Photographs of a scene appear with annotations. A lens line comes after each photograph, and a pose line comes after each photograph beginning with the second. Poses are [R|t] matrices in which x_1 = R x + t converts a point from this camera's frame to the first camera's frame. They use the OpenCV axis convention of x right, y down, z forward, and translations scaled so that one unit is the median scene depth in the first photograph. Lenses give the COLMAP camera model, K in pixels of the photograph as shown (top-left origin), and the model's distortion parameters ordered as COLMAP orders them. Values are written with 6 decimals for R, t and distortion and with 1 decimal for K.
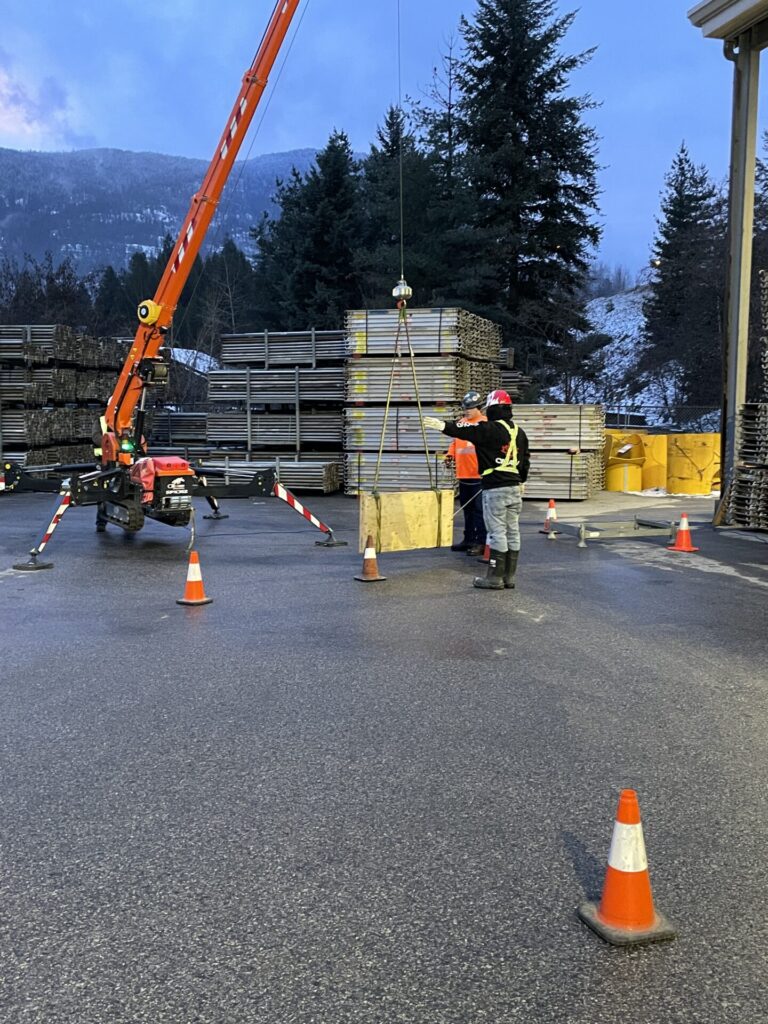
lens RADIAL K [[1069.5, 0, 380.0], [0, 1069.5, 504.2], [0, 0, 1]] dist [0.075285, 0.000000]
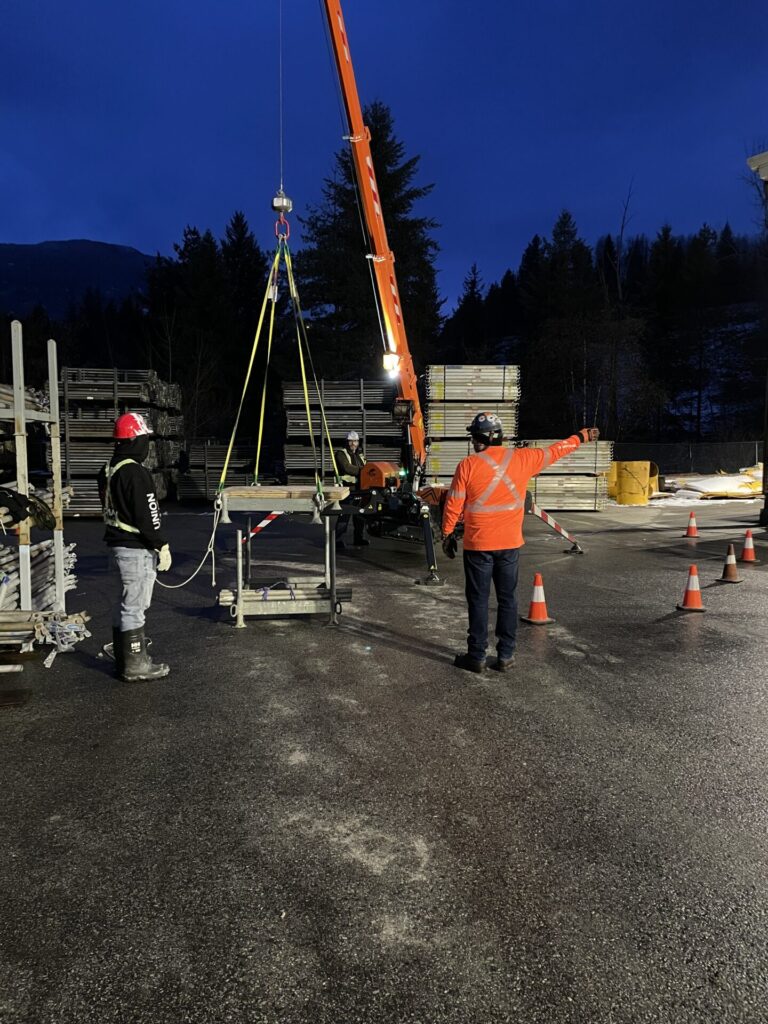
lens RADIAL K [[778.2, 0, 383.9], [0, 778.2, 500.8], [0, 0, 1]] dist [0.088125, -0.111969]
pose [[0.956086, -0.018924, 0.292473, -0.355247], [0.023196, 0.999669, -0.011148, -0.011308], [-0.292165, 0.017443, 0.956209, 0.136322]]
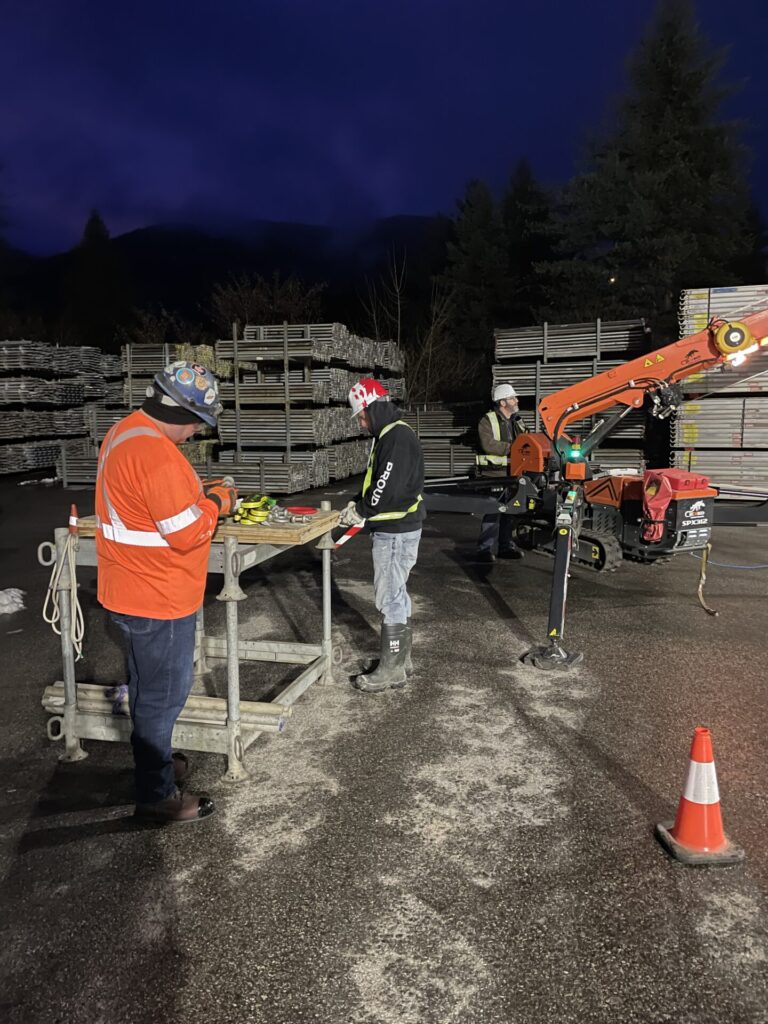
lens RADIAL K [[778.2, 0, 375.7], [0, 778.2, 515.0], [0, 0, 1]] dist [0.088125, -0.111969]
pose [[0.995624, -0.000209, -0.093452, -0.223984], [0.004466, 0.998961, 0.045352, -0.025662], [0.093345, -0.045570, 0.994590, 0.320938]]
